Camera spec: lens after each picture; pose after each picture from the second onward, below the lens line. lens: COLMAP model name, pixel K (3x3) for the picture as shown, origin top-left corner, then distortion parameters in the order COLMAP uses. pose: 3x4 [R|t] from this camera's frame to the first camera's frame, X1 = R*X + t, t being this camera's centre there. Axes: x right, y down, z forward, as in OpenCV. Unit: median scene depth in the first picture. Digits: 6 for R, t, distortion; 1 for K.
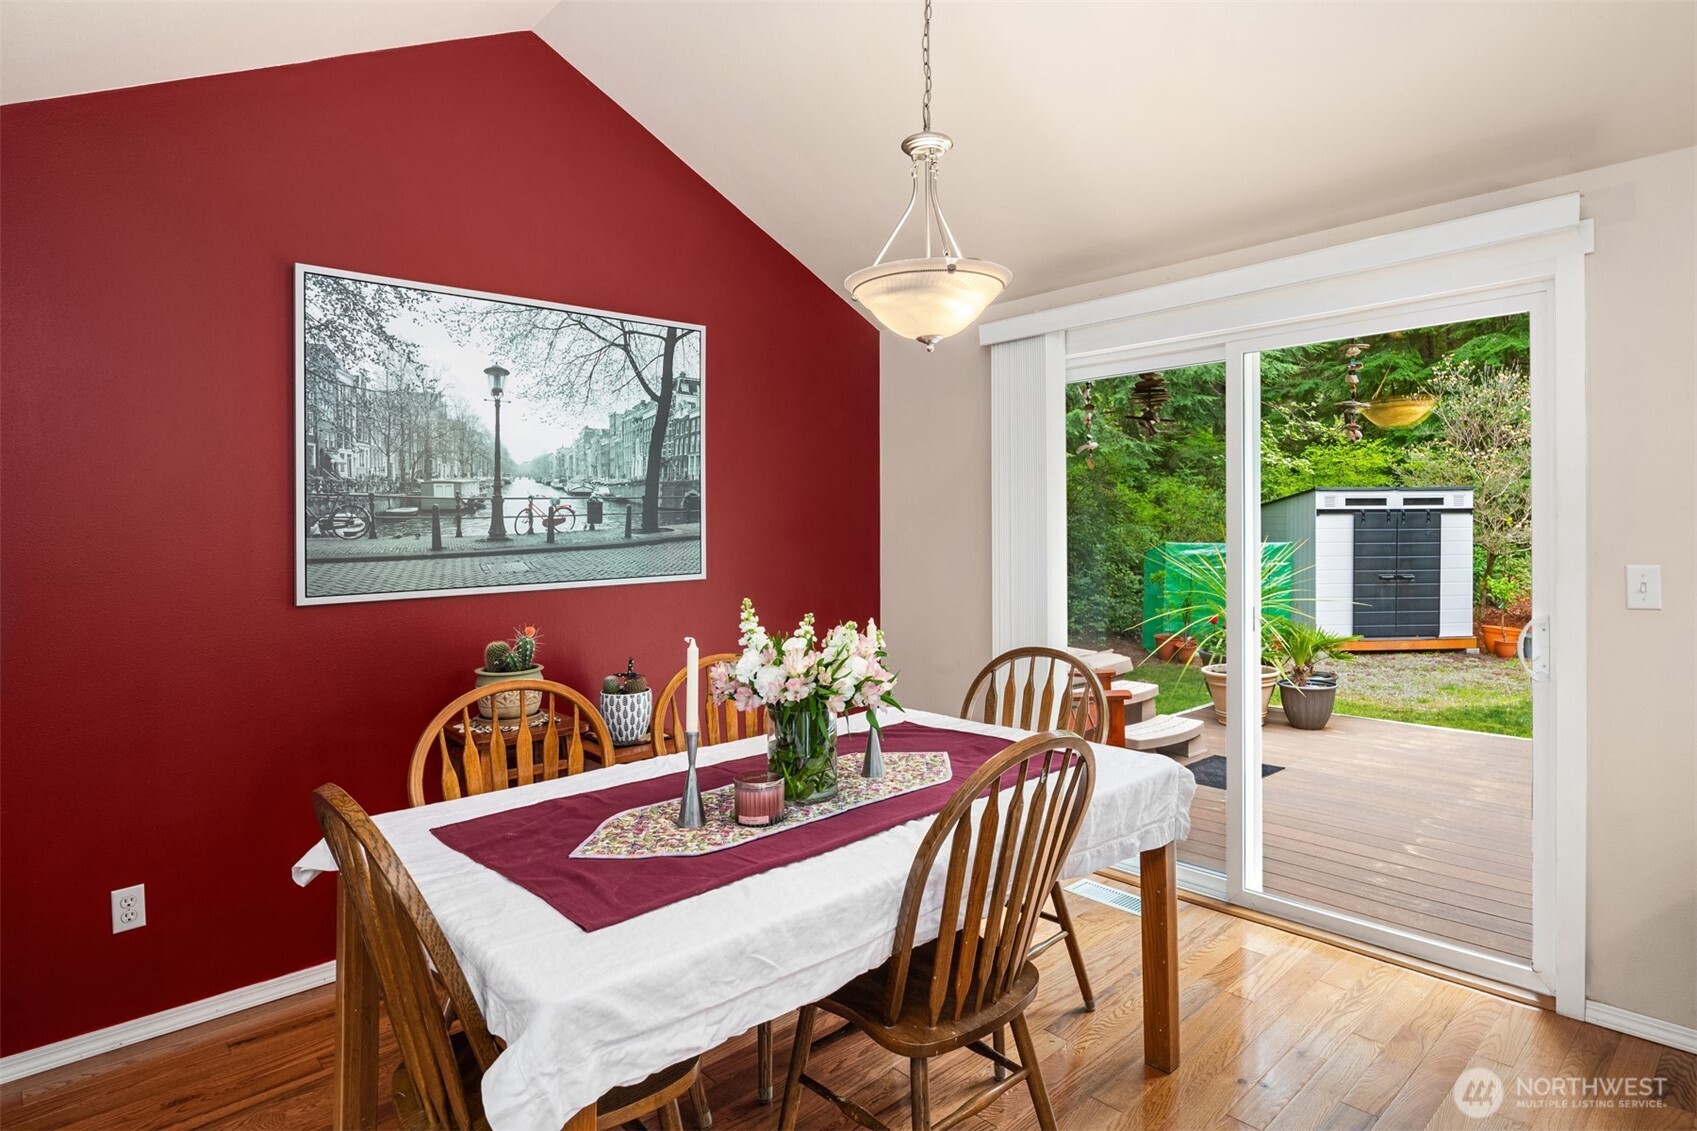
lens RADIAL K [[910.1, 0, 882.0], [0, 910.1, 527.5], [0, 0, 1]] dist [-0.000233, -0.000149]
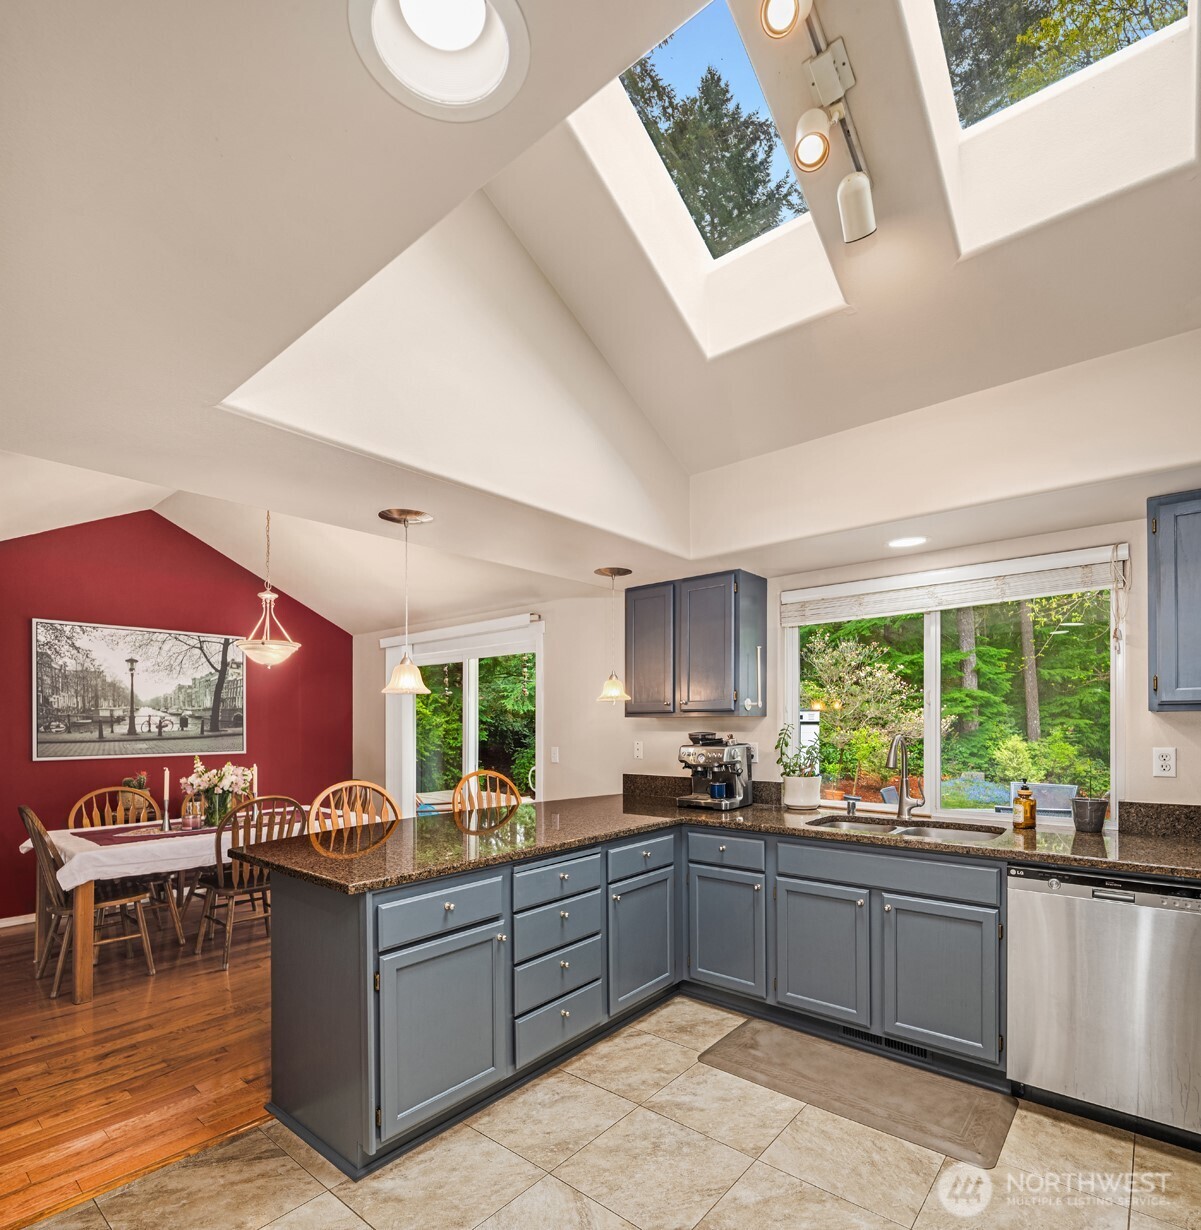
lens RADIAL K [[632.3, 0, 599.9], [0, 632.3, 736.0], [0, 0, 1]] dist [-0.003143, -0.002190]
pose [[0.994022, 0.008755, 0.108830, 0.579707], [-0.009883, 0.999903, 0.009828, -0.009536], [-0.108733, -0.010845, 0.994012, -0.712083]]
